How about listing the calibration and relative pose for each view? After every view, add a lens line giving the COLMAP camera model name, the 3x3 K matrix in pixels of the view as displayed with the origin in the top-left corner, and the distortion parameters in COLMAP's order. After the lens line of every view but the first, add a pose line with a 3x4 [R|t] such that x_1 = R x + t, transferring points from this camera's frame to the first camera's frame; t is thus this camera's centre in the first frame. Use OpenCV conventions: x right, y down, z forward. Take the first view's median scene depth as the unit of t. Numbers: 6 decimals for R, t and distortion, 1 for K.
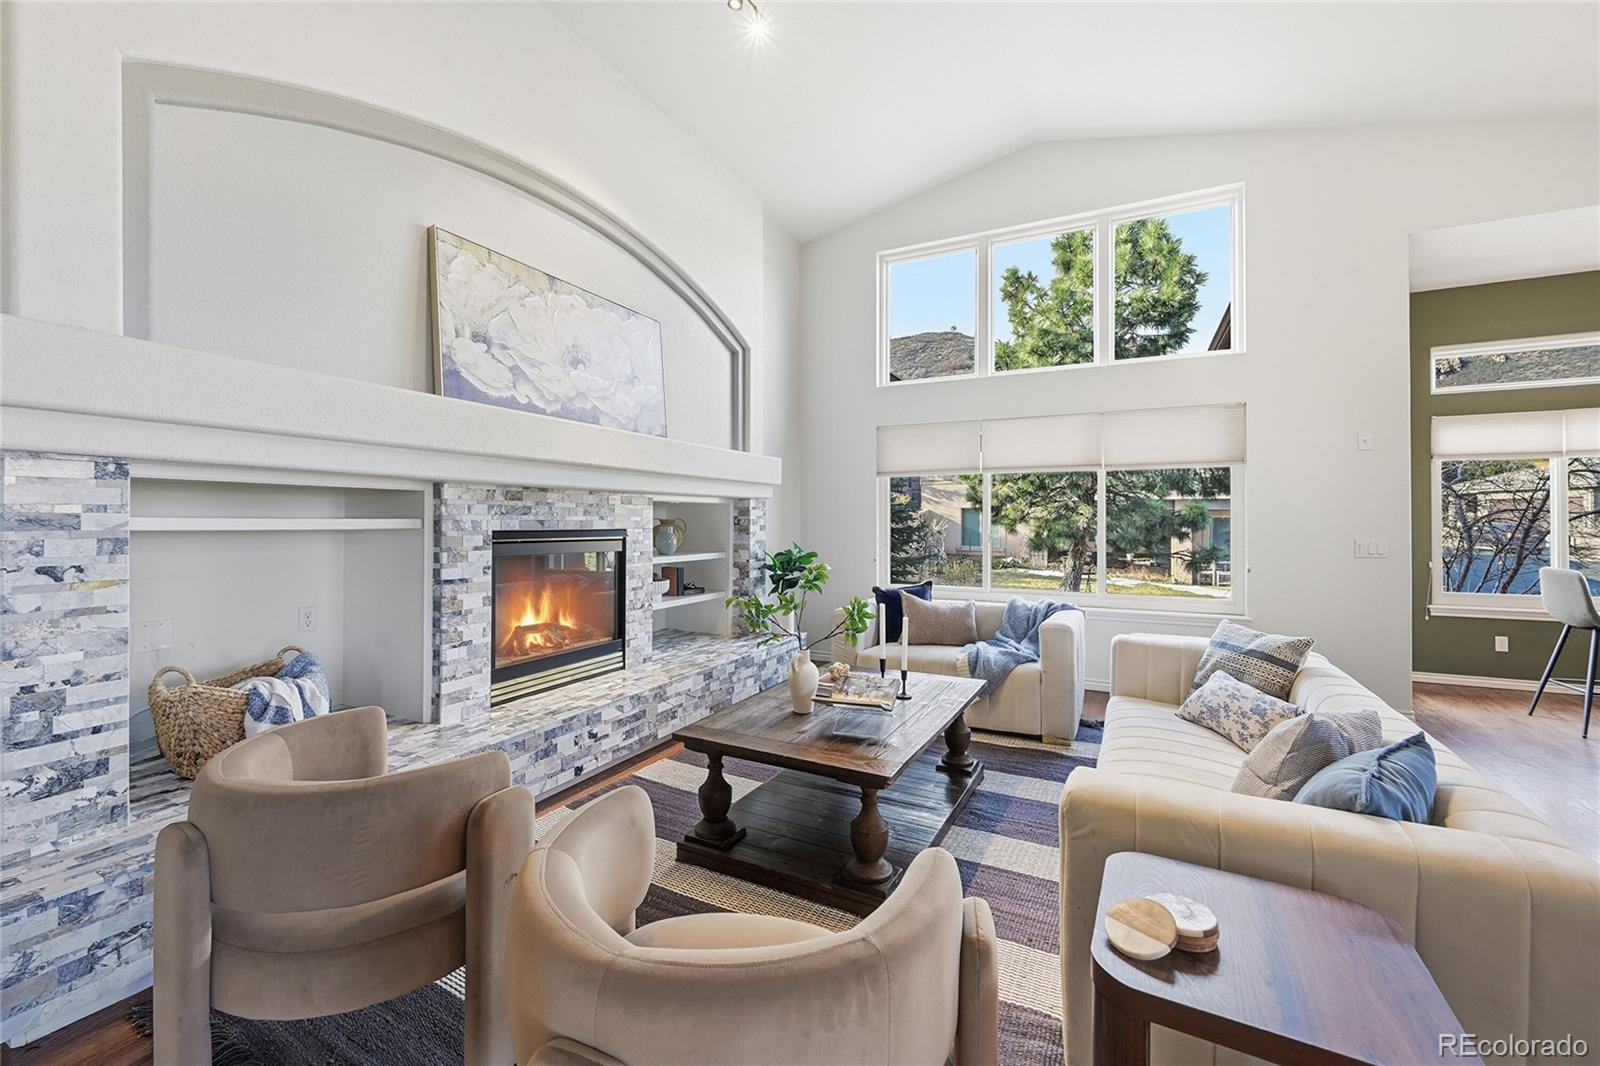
lens RADIAL K [[644.8, 0, 797.7], [0, 644.8, 517.9], [0, 0, 1]] dist [-0.001980, -0.000087]
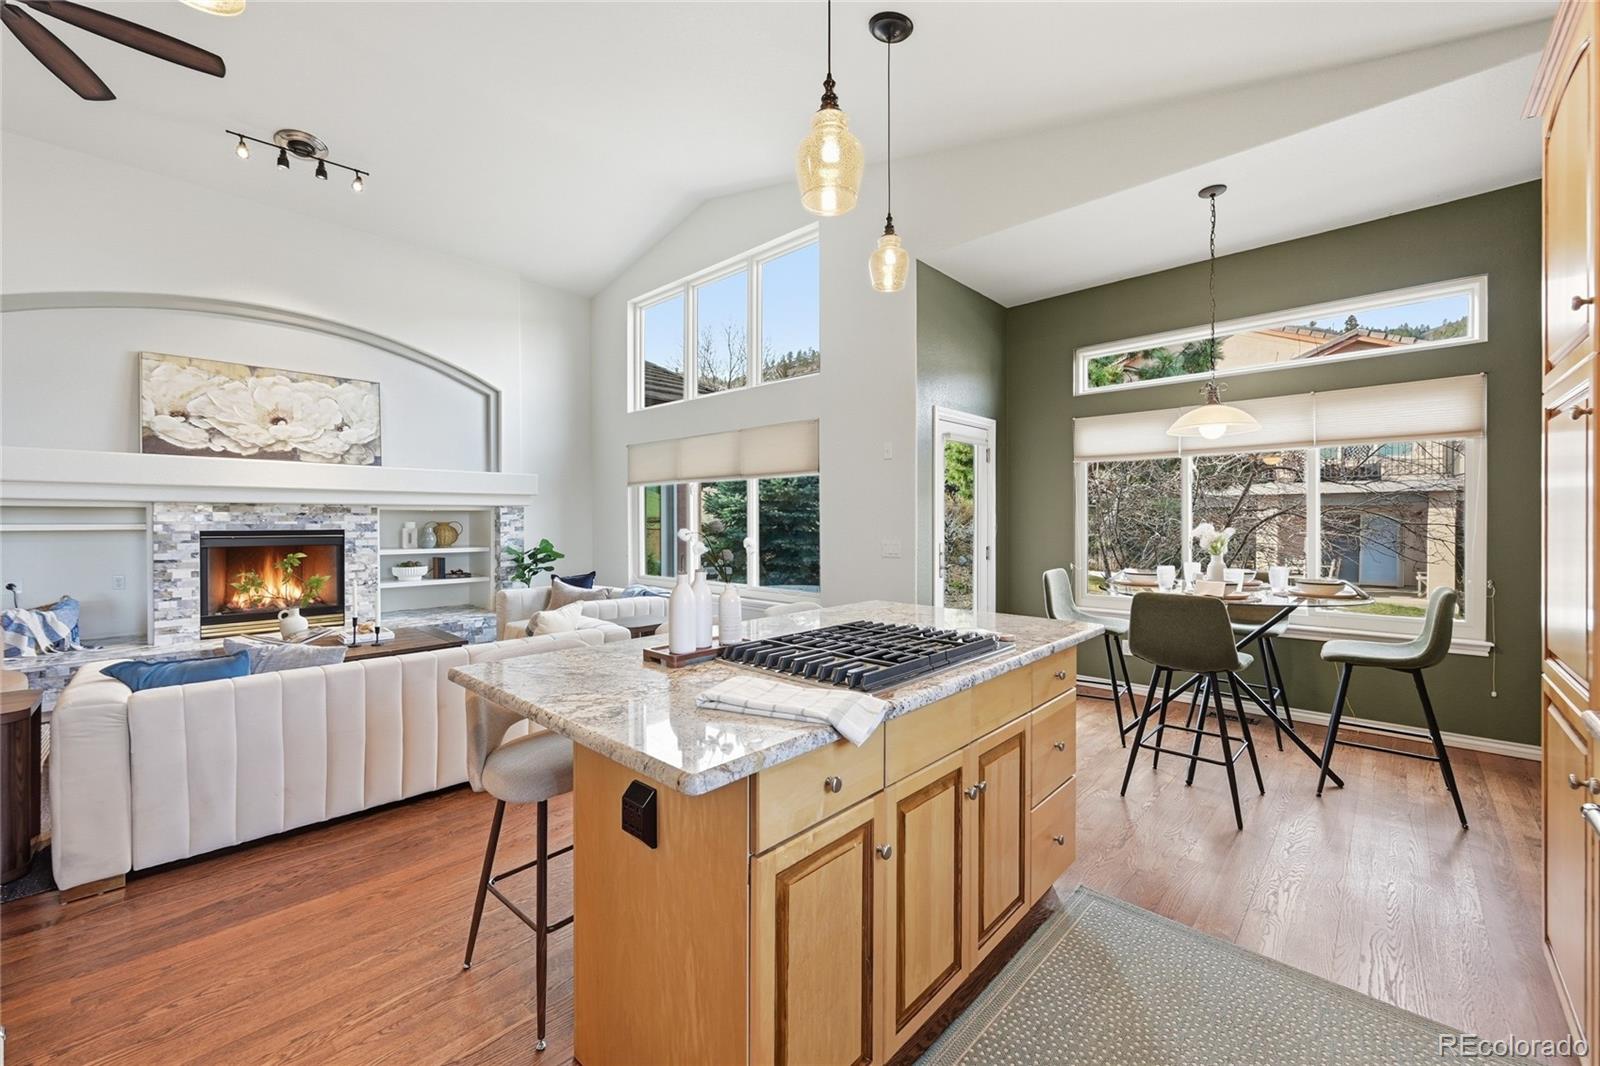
lens RADIAL K [[638.4, 0, 803.7], [0, 638.4, 525.9], [0, 0, 1]] dist [-0.000353, 0.000002]
pose [[0.963926, -0.001070, -0.266166, 1.309196], [0.004739, 0.999902, 0.013145, -0.006462], [0.266126, -0.013933, 0.963837, -0.131030]]
